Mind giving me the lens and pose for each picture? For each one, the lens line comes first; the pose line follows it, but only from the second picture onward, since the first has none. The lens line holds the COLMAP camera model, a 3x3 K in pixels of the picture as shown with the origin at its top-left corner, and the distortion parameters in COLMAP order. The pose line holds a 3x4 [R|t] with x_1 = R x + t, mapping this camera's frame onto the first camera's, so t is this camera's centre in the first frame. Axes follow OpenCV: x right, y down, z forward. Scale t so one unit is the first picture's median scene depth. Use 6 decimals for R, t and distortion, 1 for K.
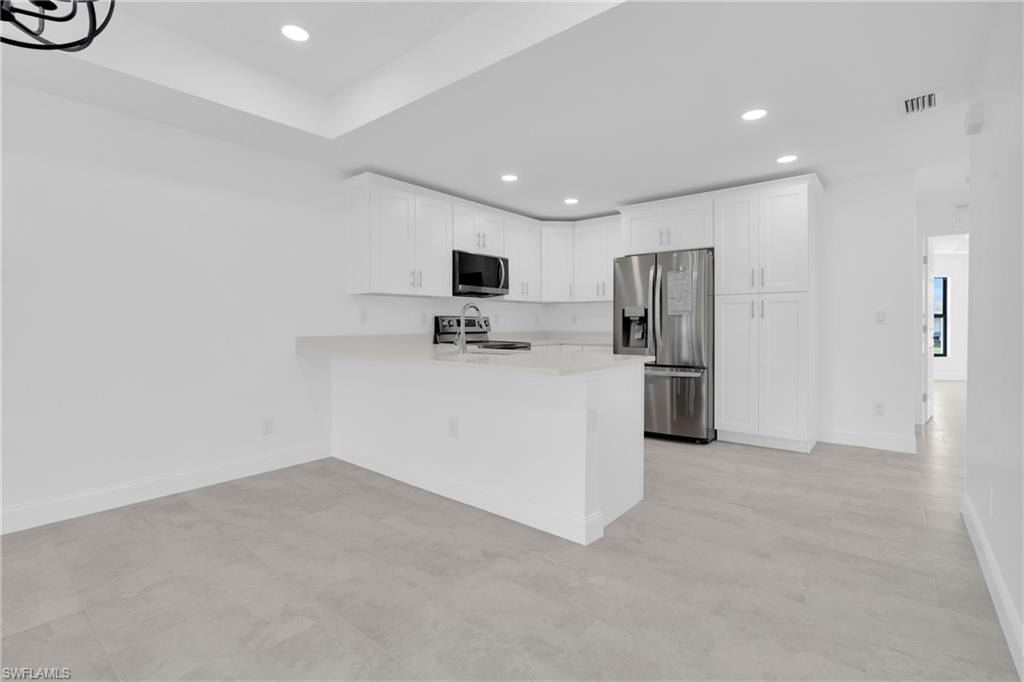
lens RADIAL K [[468.8, 0, 511.4], [0, 468.8, 325.0], [0, 0, 1]] dist [-0.012159, 0.000001]
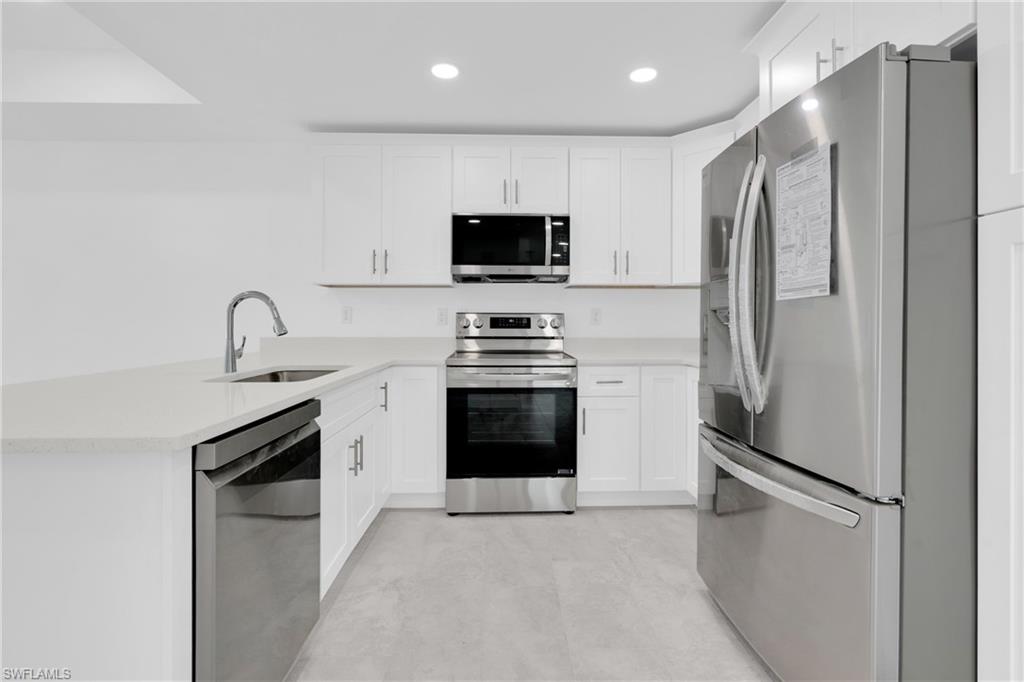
lens RADIAL K [[468.8, 0, 511.4], [0, 468.8, 325.0], [0, 0, 1]] dist [-0.012159, 0.000001]
pose [[0.656670, 0.007555, -0.754141, 0.449637], [-0.006492, 0.999969, 0.004365, -0.004347], [0.754151, 0.002030, 0.656698, 0.631547]]
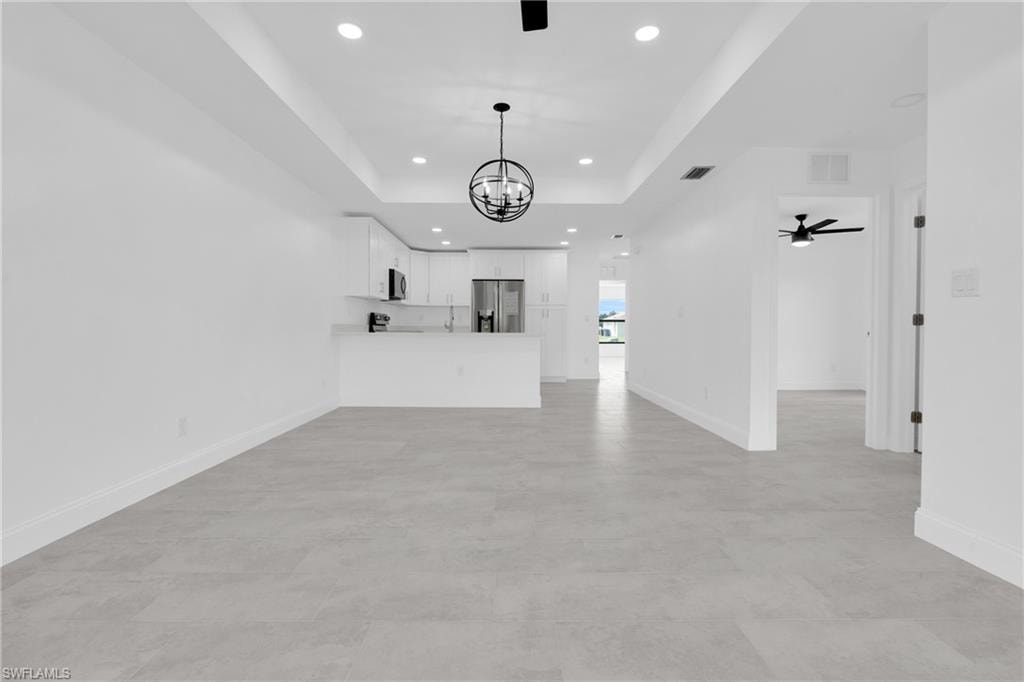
lens RADIAL K [[459.3, 0, 512.7], [0, 459.3, 336.6], [0, 0, 1]] dist [-0.001887, 0.000071]
pose [[0.763980, -0.007208, 0.645199, -0.783218], [-0.001459, 0.999916, 0.012899, 0.038397], [-0.645238, -0.010796, 0.763905, -0.381349]]
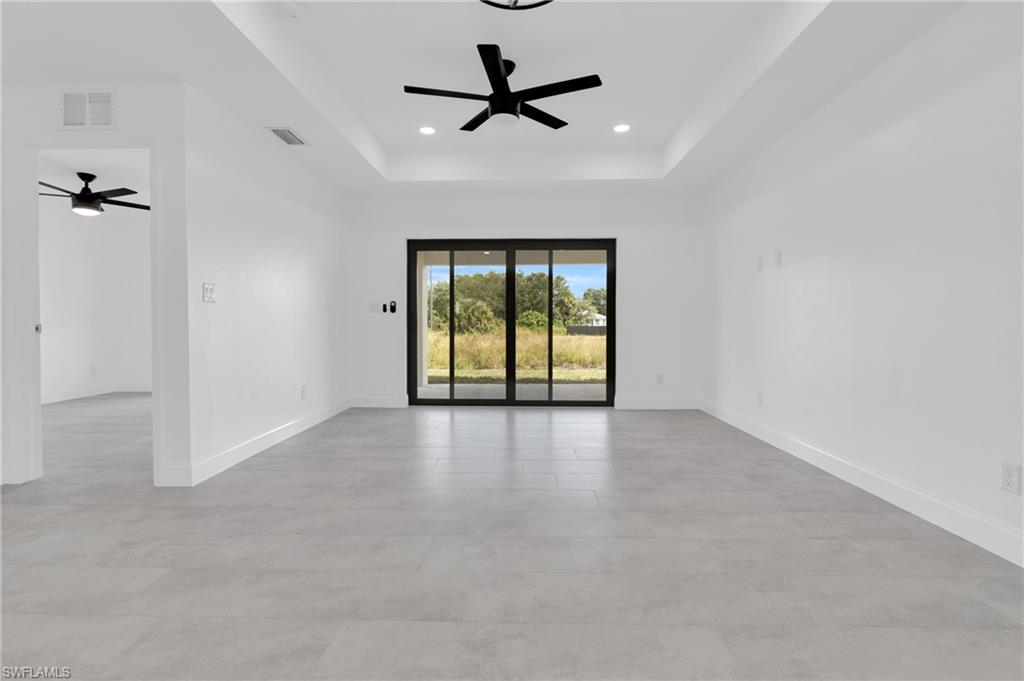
lens RADIAL K [[468.8, 0, 511.4], [0, 468.8, 324.5], [0, 0, 1]] dist [-0.012159, 0.000001]
pose [[-0.790116, -0.000403, -0.612958, -0.112451], [-0.003763, 0.999984, 0.004193, 0.033792], [0.612946, 0.005619, -0.790105, 0.452668]]
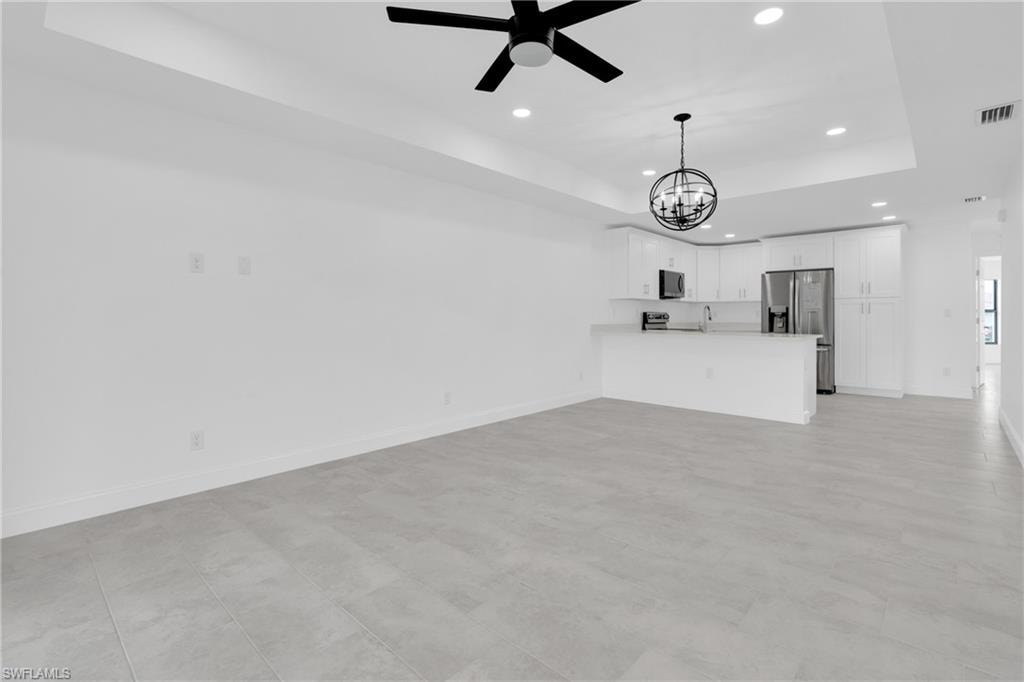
lens RADIAL K [[470.6, 0, 521.8], [0, 470.6, 314.8], [0, 0, 1]] dist [0.000614, 0.000268]
pose [[0.999082, 0.000373, -0.042846, -0.523608], [-0.000748, 0.999962, -0.008738, 0.004150], [0.042841, 0.008762, 0.999043, -0.592014]]
